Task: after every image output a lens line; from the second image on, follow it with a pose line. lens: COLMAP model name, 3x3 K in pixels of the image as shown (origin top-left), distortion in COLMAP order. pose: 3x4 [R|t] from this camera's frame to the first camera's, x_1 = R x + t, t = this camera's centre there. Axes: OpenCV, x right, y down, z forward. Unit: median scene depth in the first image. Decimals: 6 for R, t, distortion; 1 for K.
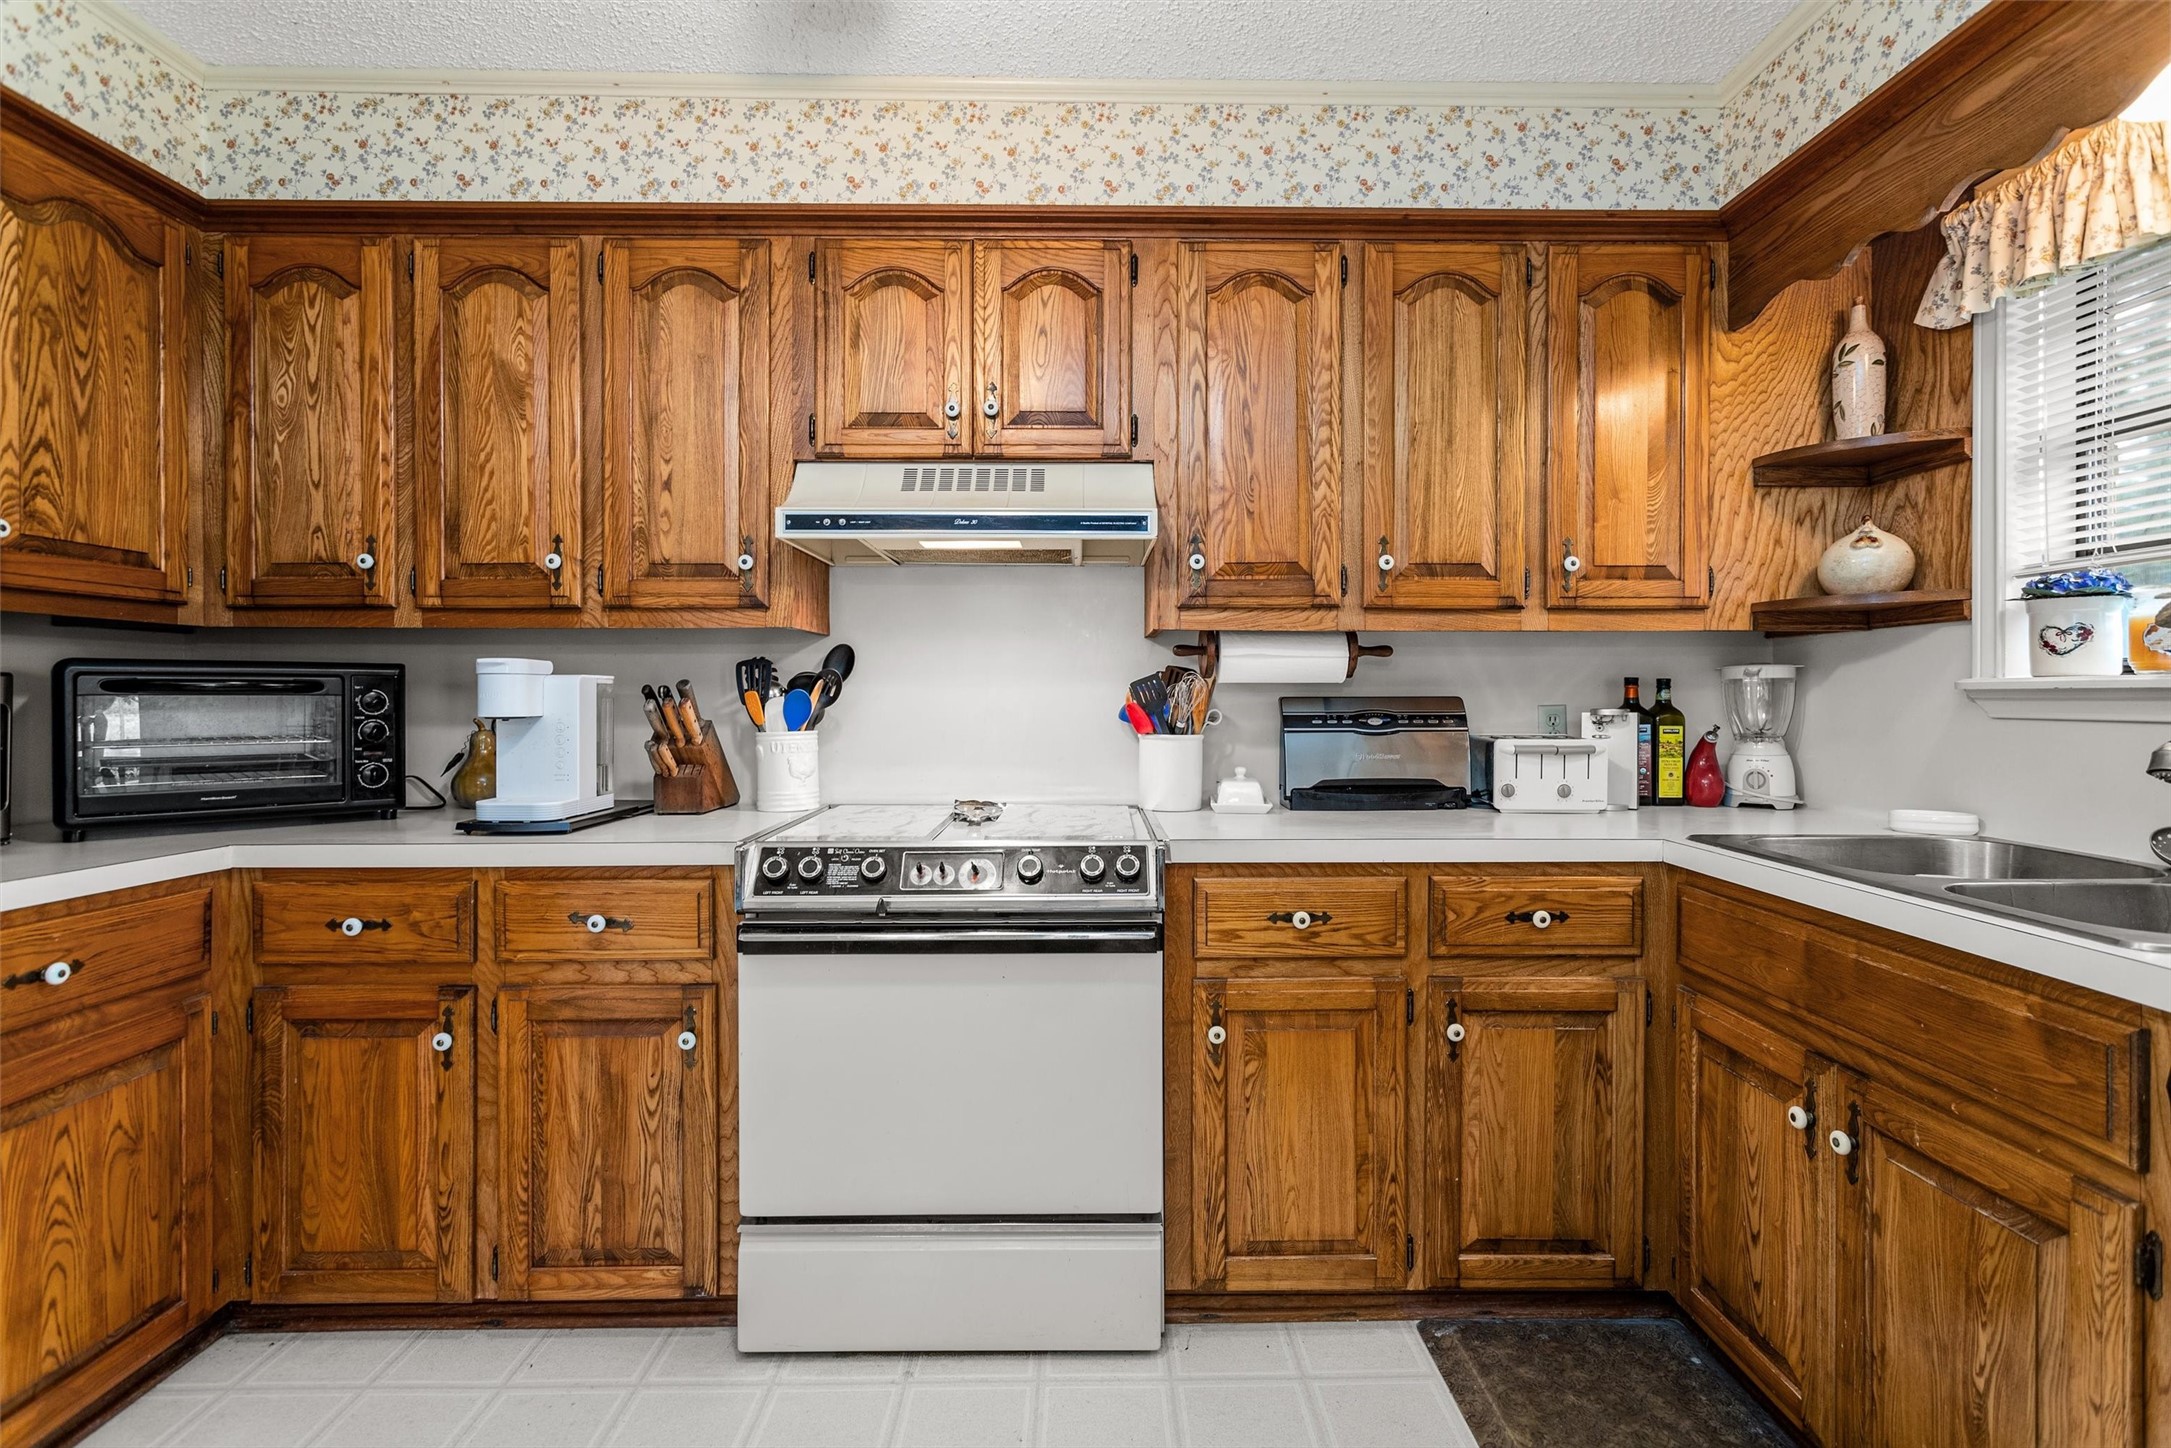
lens RADIAL K [[1038.2, 0, 1093.8], [0, 1038.2, 700.9], [0, 0, 1]] dist [0.002913, 0.002119]
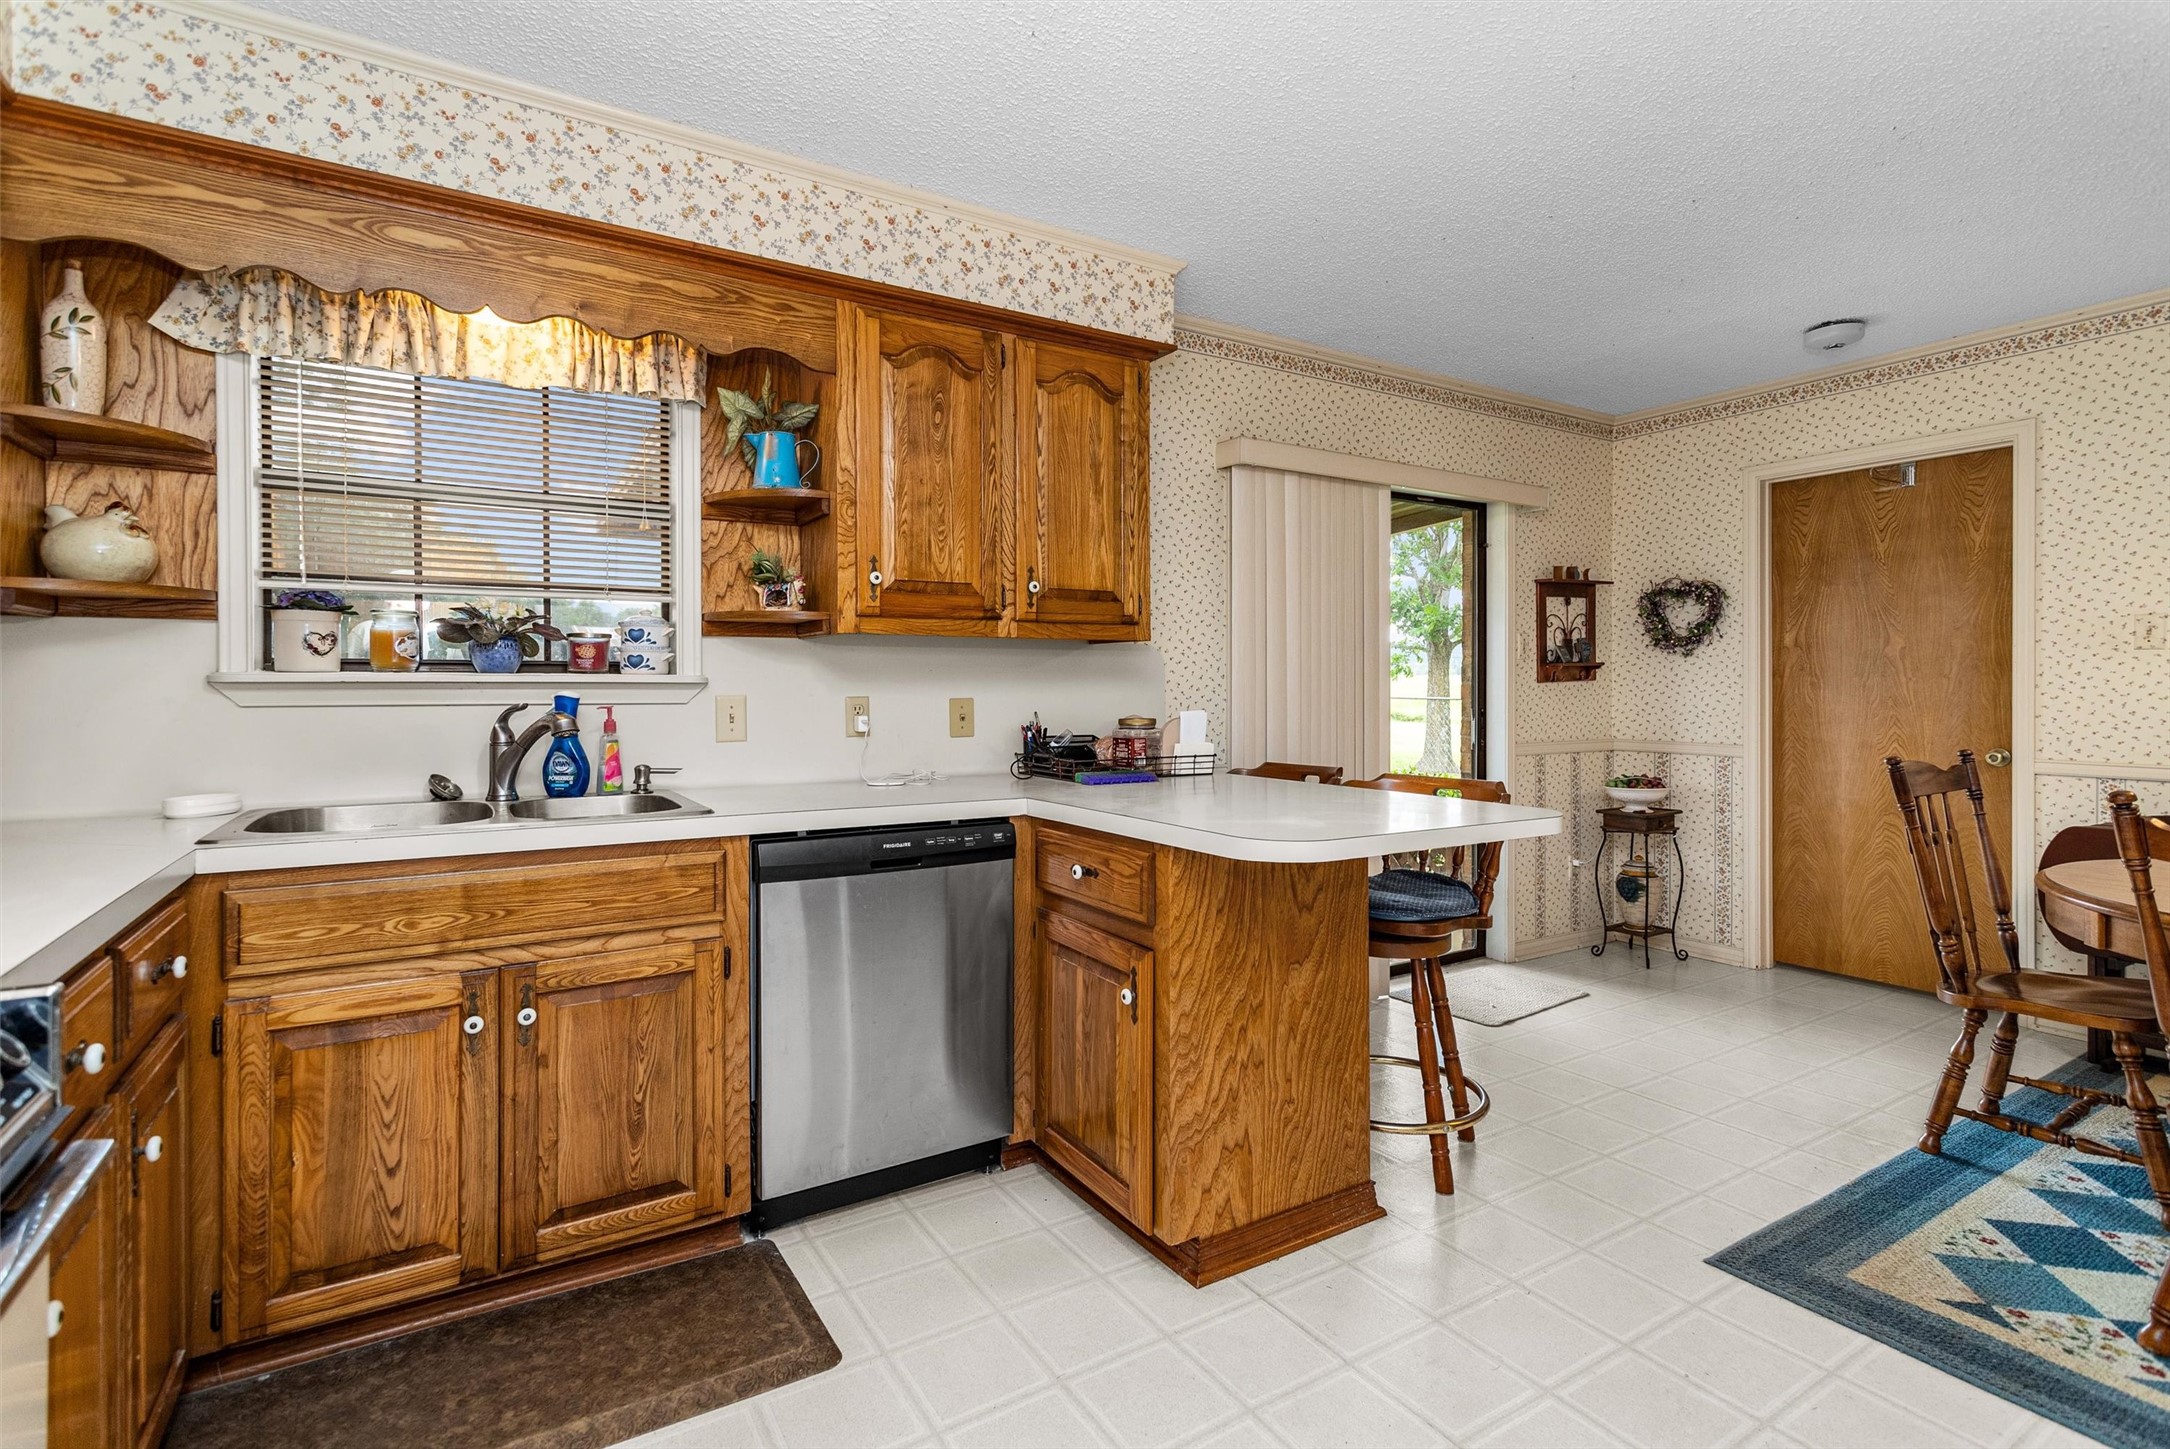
lens RADIAL K [[1037.8, 0, 1097.4], [0, 1037.8, 687.5], [0, 0, 1]] dist [0.002913, 0.002119]
pose [[-0.516704, -0.003647, 0.856156, -0.534710], [0.004762, 0.999963, 0.007133, -0.007180], [-0.856151, 0.007762, -0.516668, 0.687692]]
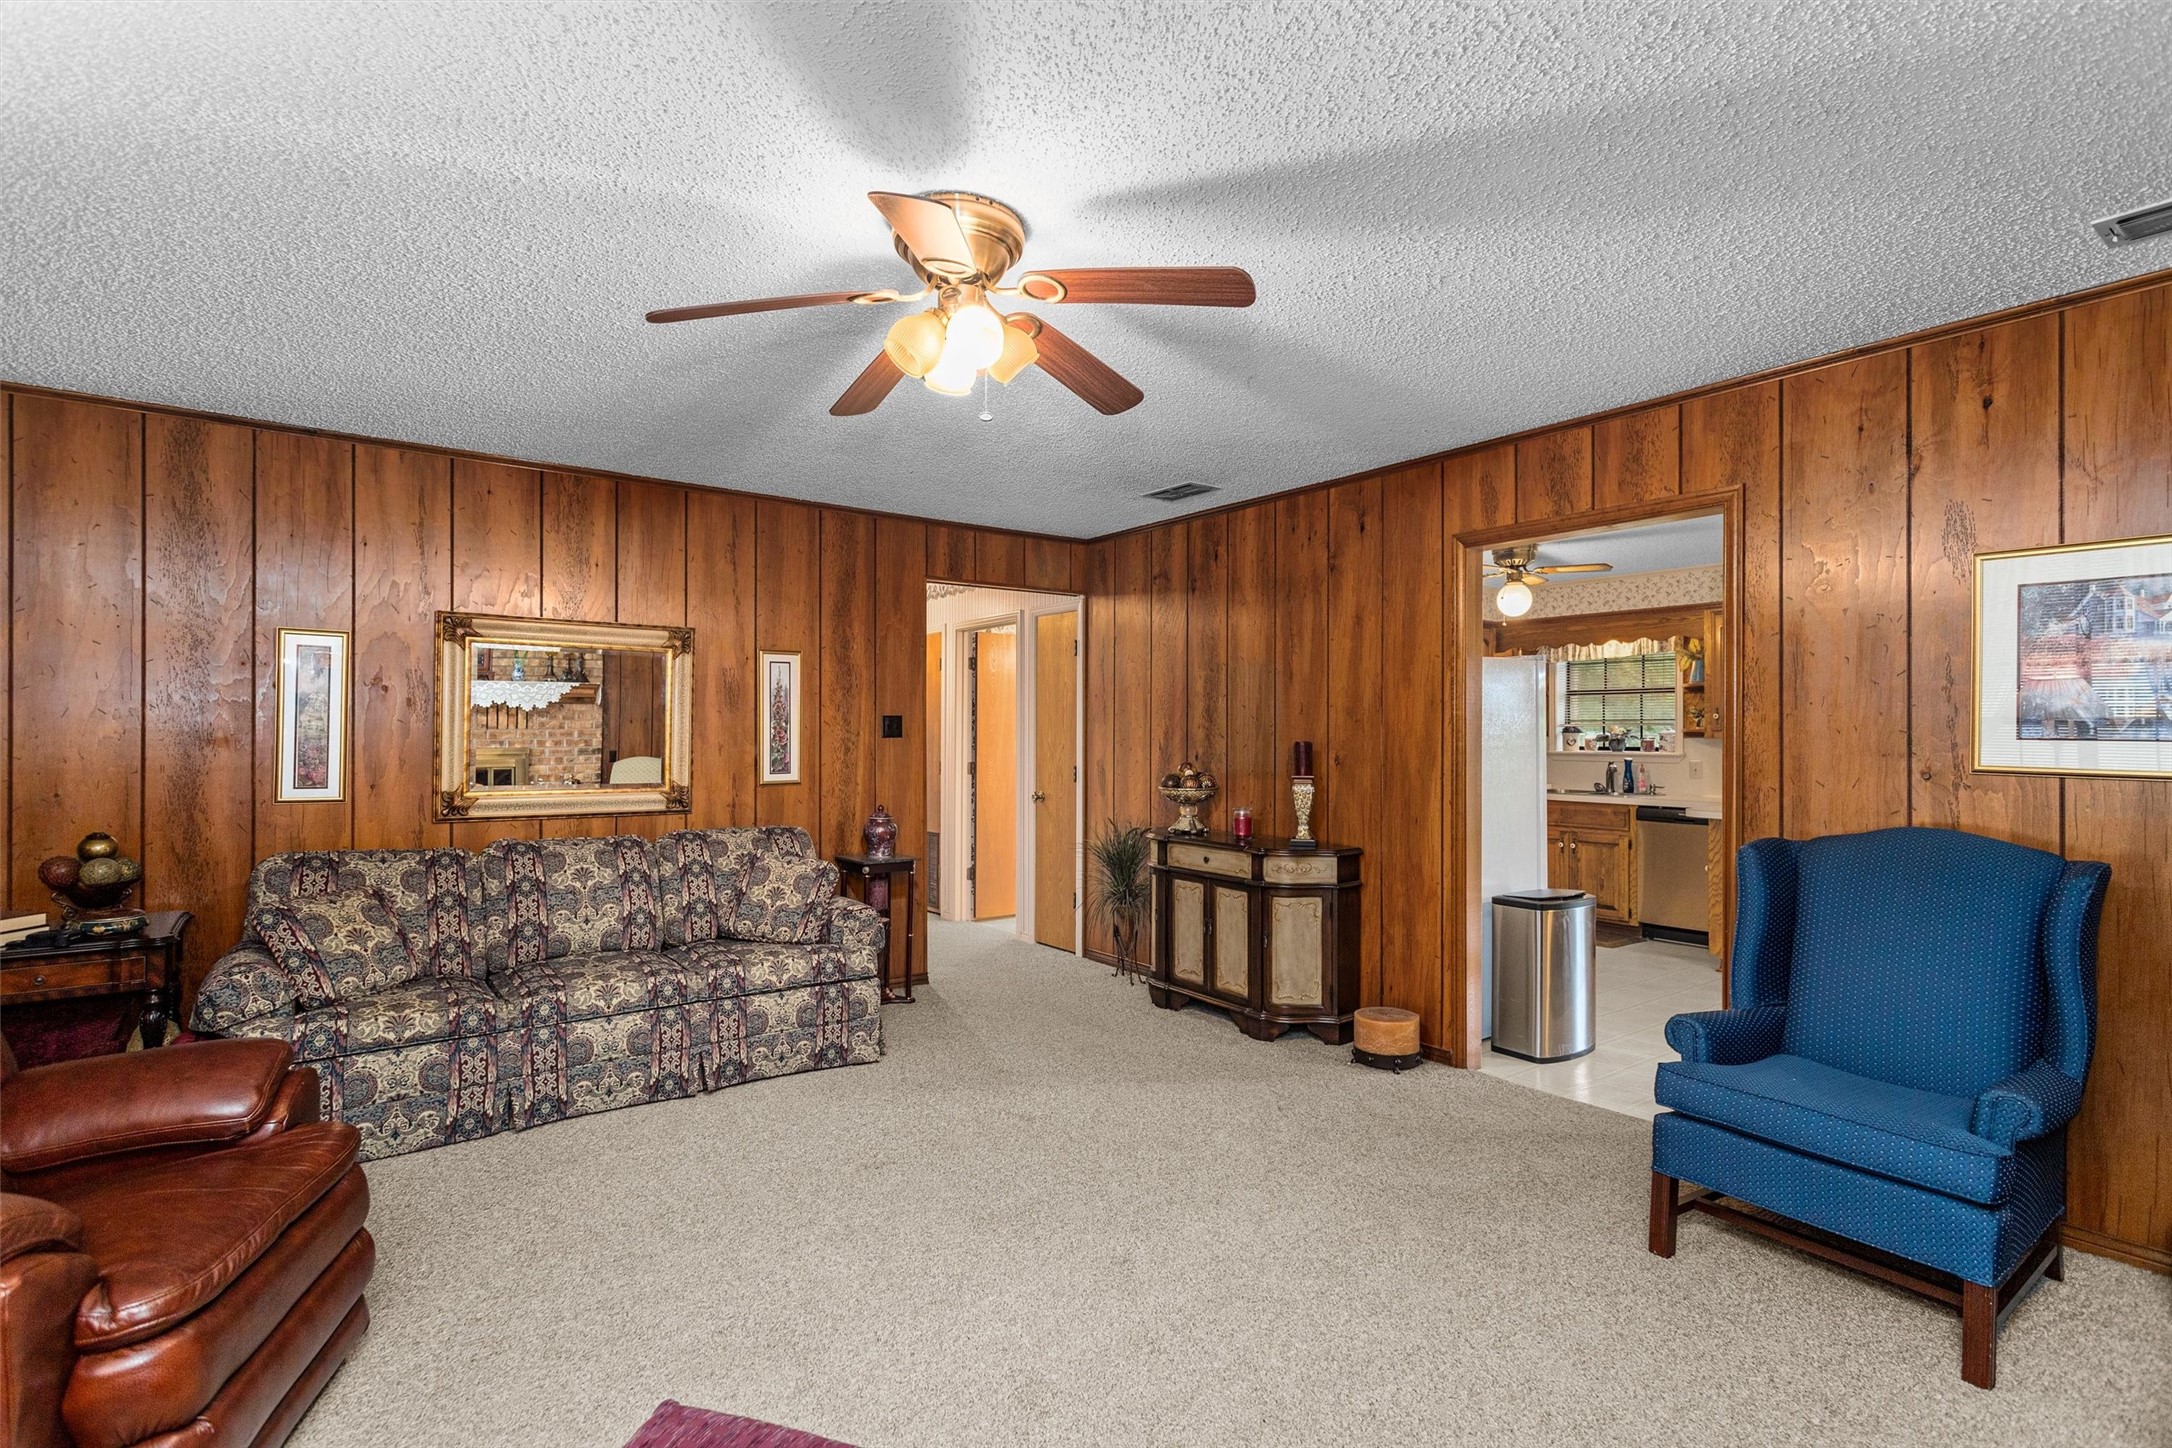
lens RADIAL K [[1038.7, 0, 1094.6], [0, 1038.7, 736.8], [0, 0, 1]] dist [0.002913, 0.002119]
pose [[0.809940, 0.001970, 0.586509, -2.655119], [0.001083, 0.999988, -0.004854, -0.051227], [-0.586511, 0.004566, 0.809928, -1.109346]]
